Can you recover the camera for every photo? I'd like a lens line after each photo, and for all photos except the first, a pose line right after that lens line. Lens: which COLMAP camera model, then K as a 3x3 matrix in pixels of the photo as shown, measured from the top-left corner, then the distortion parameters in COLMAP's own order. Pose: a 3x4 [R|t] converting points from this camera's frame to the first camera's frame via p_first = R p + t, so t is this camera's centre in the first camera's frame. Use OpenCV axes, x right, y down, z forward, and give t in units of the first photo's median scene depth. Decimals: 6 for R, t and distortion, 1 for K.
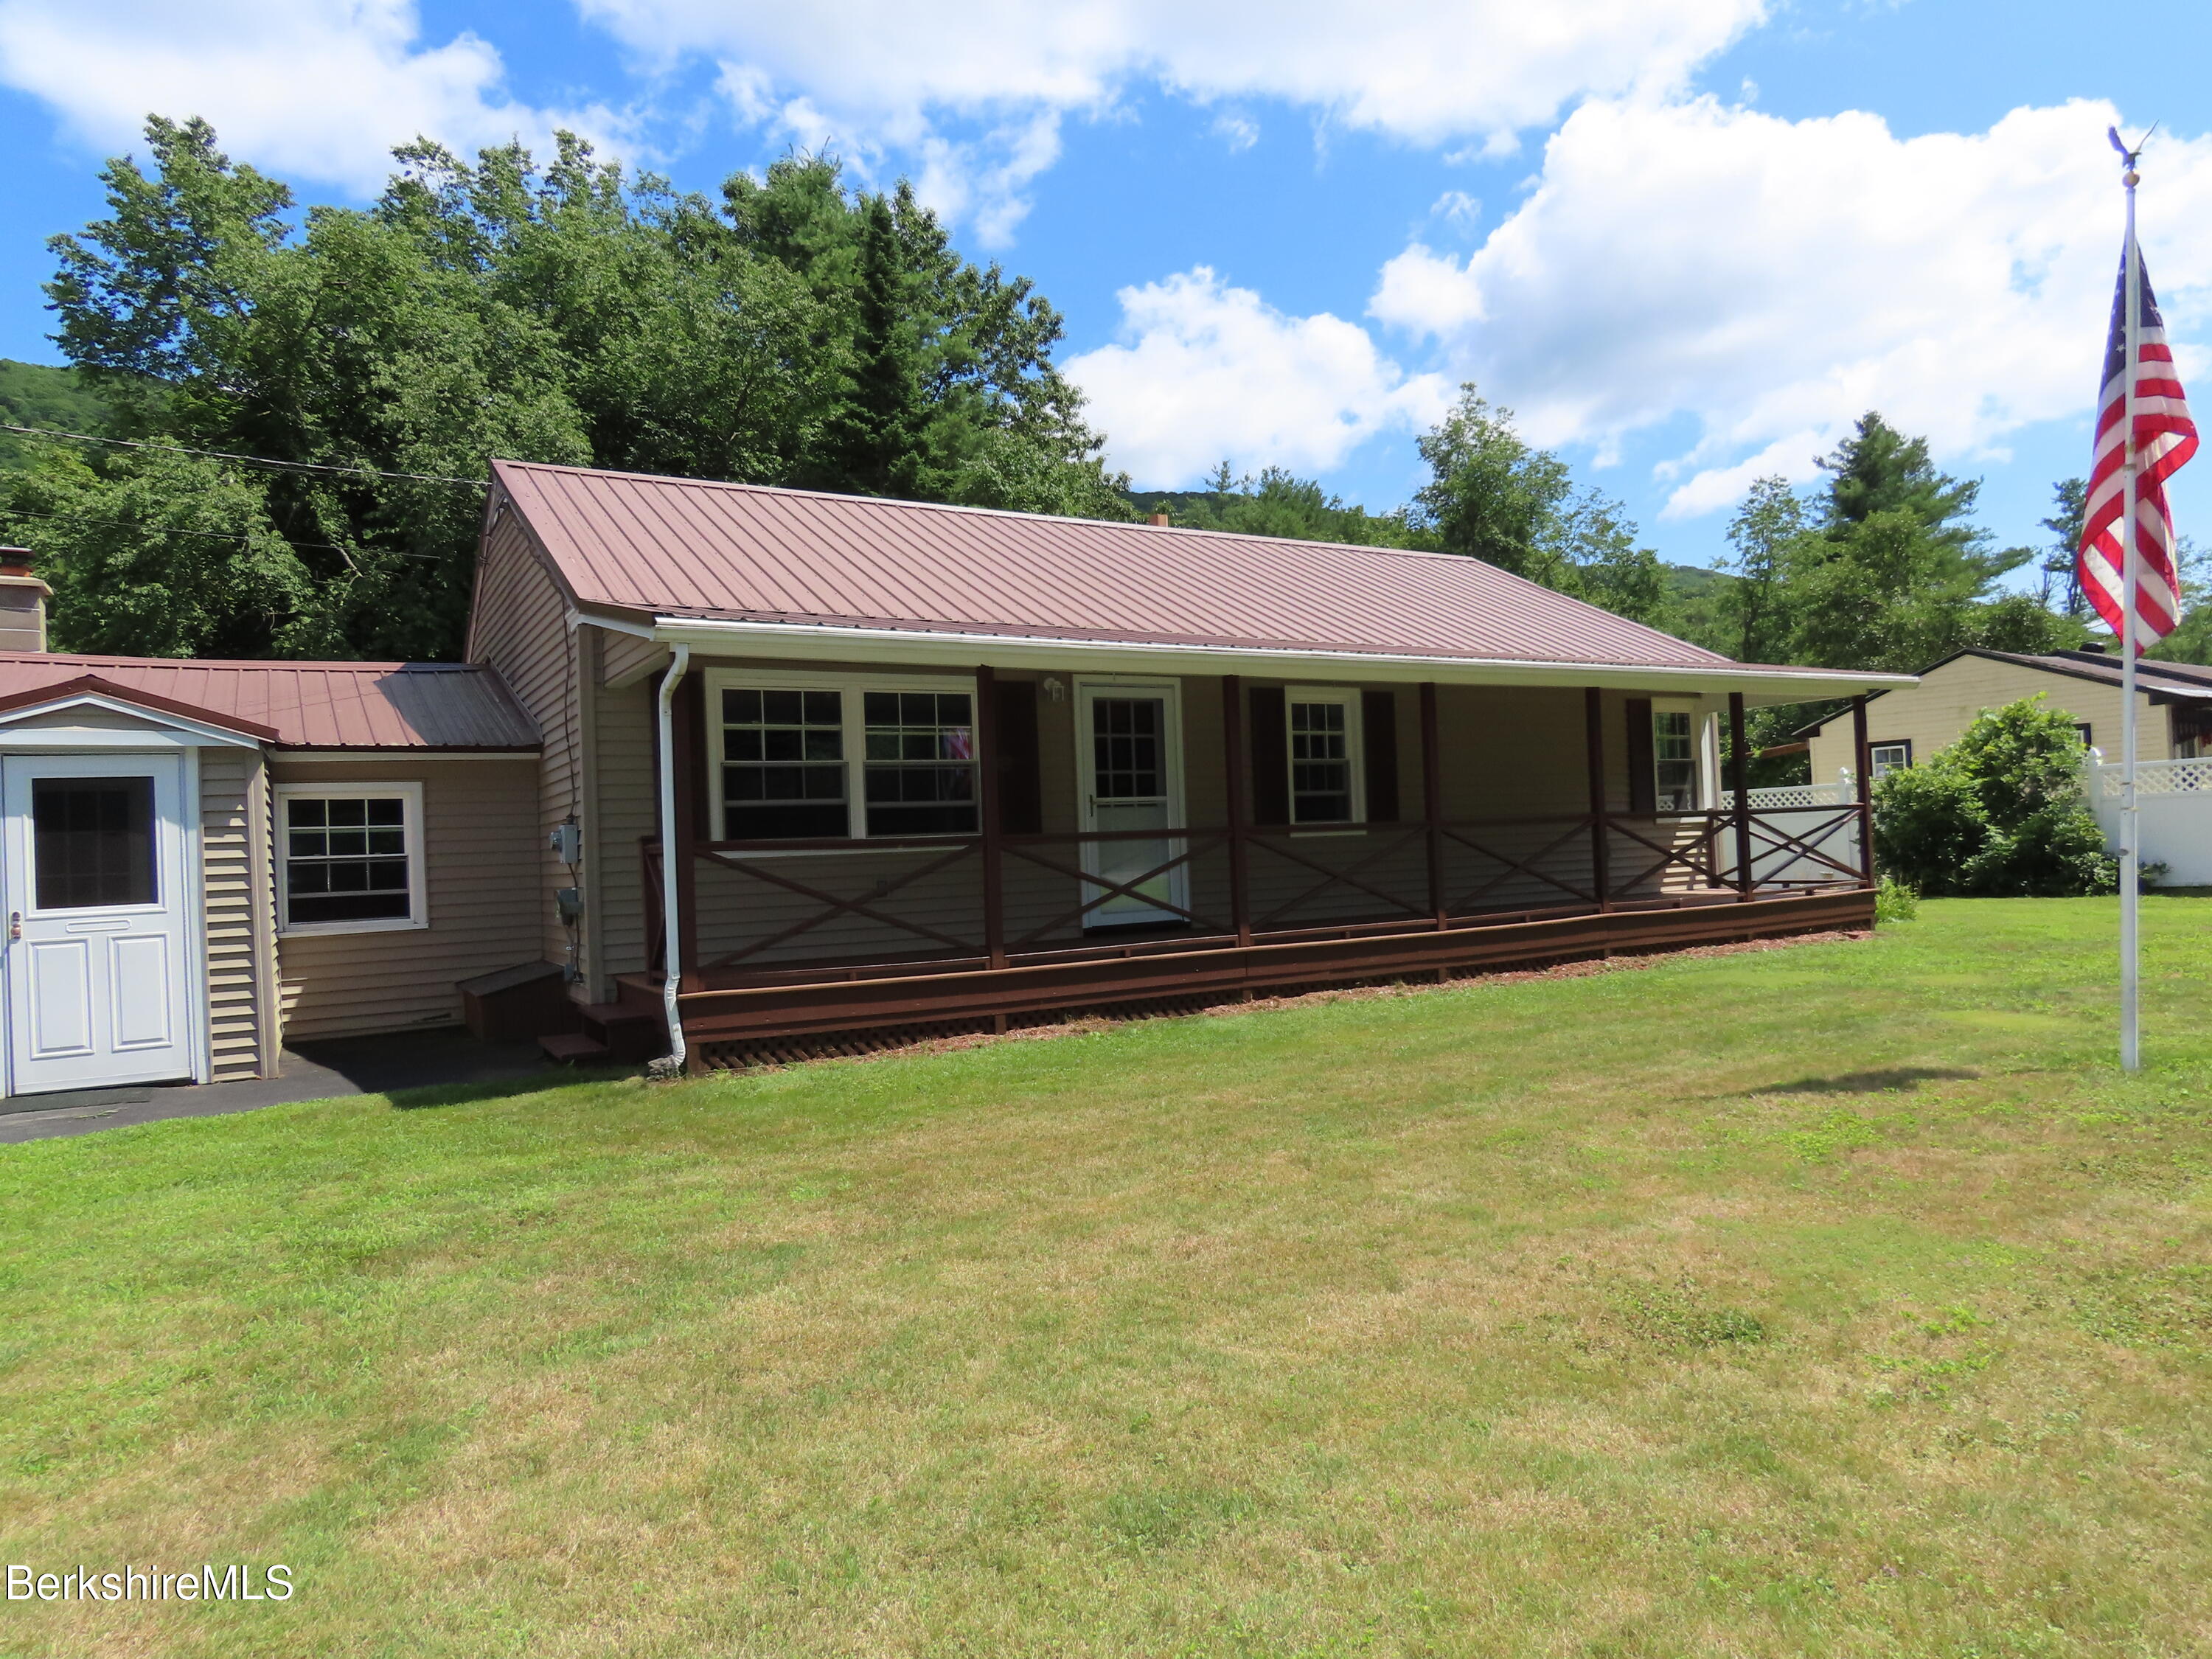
lens RADIAL K [[1419.0, 0, 1104.1], [0, 1419.0, 811.4], [0, 0, 1]] dist [0.005011, 0.000066]
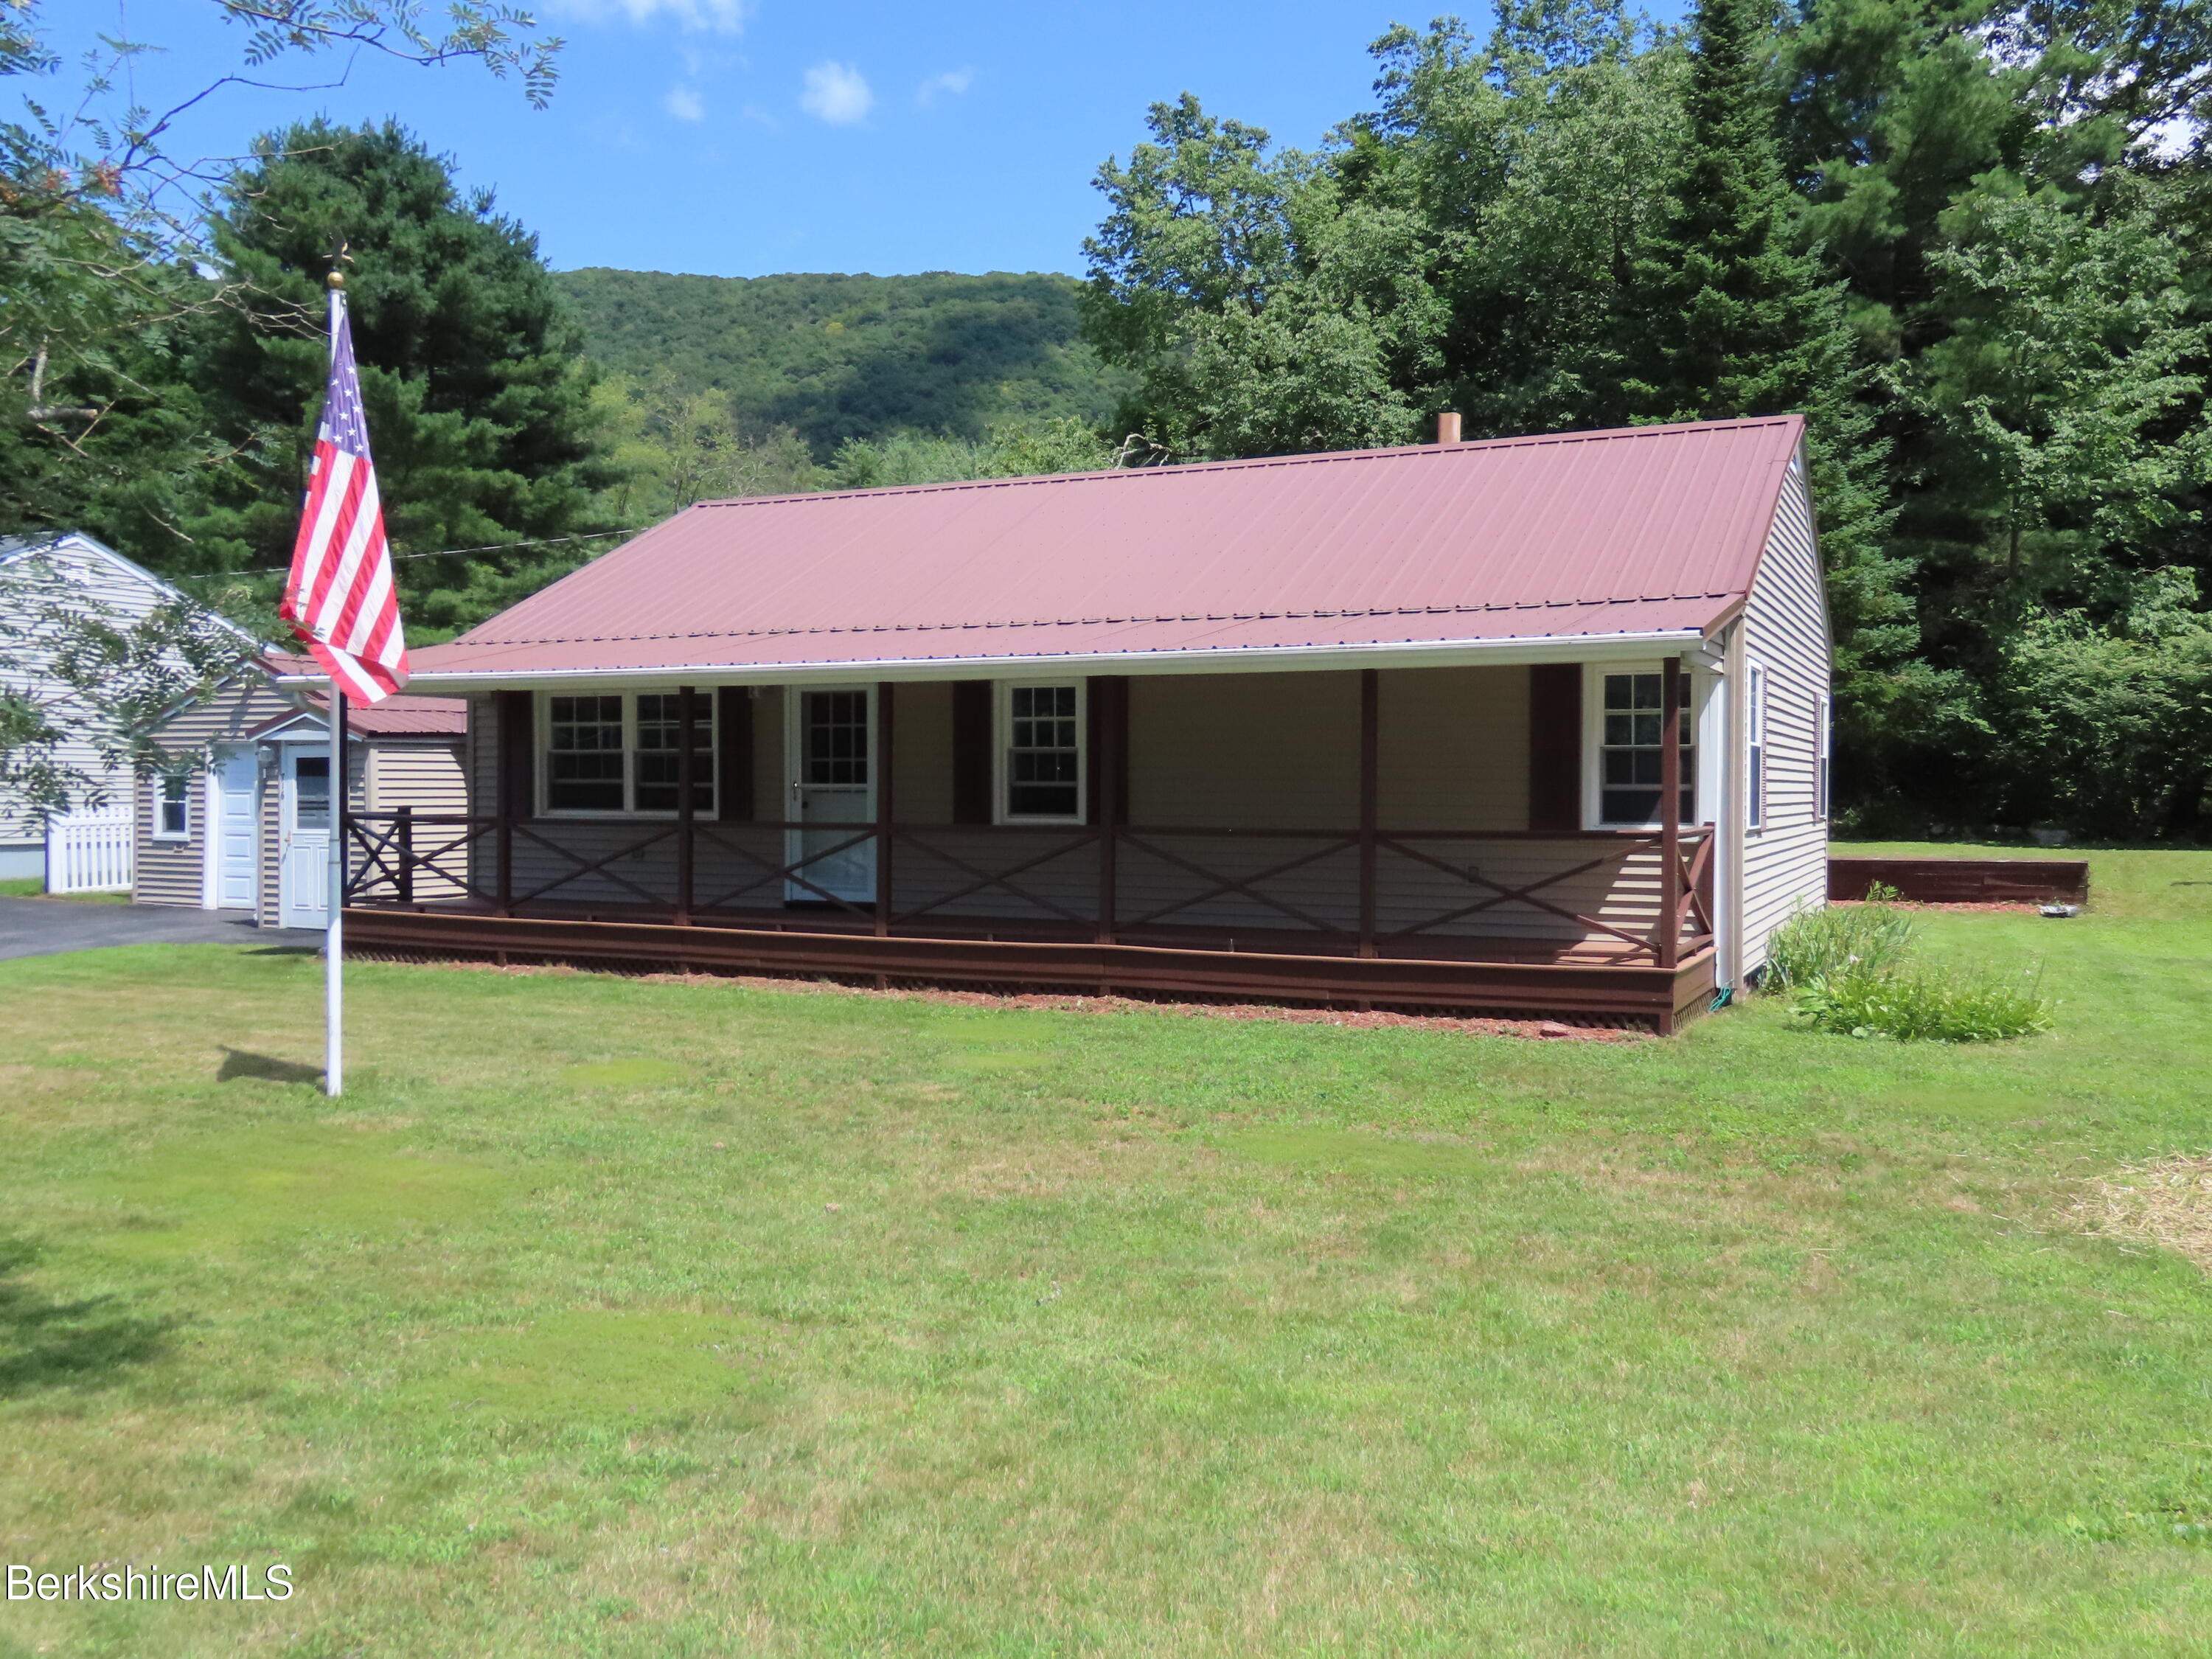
lens RADIAL K [[1835.6, 0, 1110.4], [0, 1835.6, 835.6], [0, 0, 1]] dist [0.020283, -0.016307]
pose [[0.545748, 0.067450, -0.835230, 1.164104], [-0.004850, 0.996993, 0.077345, -0.071378], [0.837935, -0.038160, 0.544434, 0.373451]]
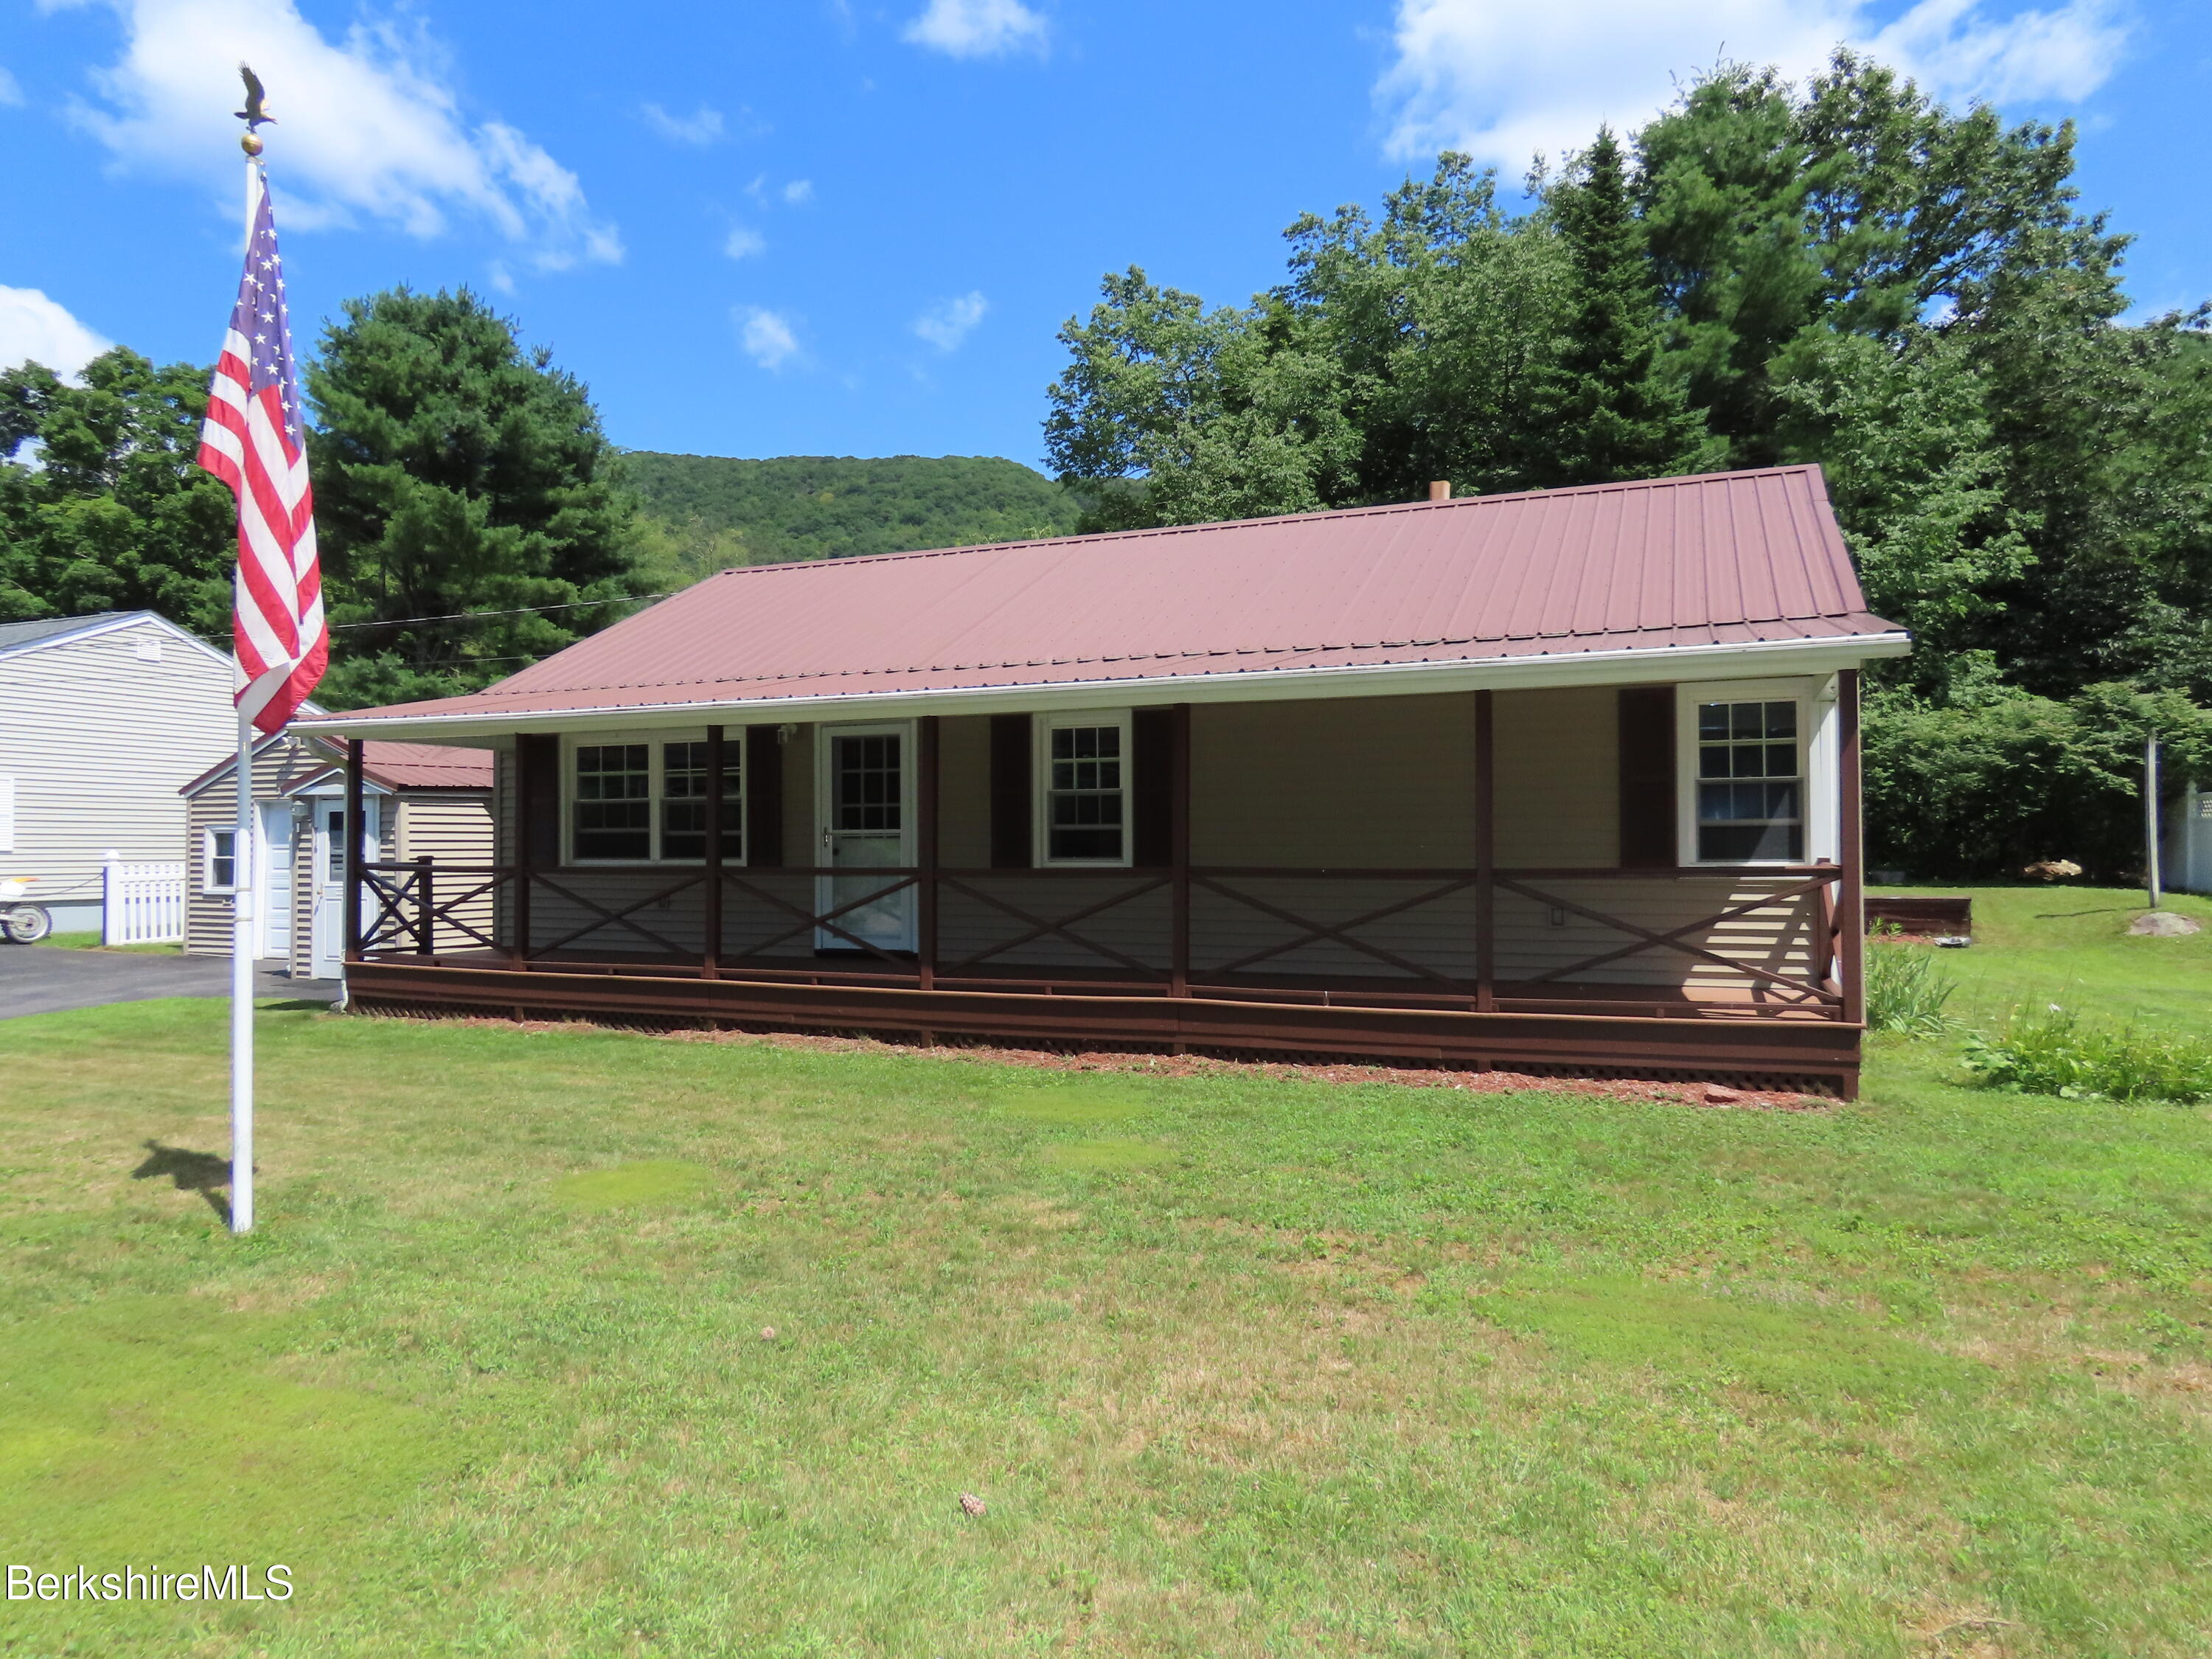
lens RADIAL K [[1402.9, 0, 1106.2], [0, 1402.9, 837.8], [0, 0, 1]] dist [-0.008751, 0.003176]
pose [[0.585519, 0.035043, -0.809901, 0.868177], [0.000057, 0.999063, 0.043269, -0.044106], [0.810659, -0.025381, 0.584968, 0.479639]]
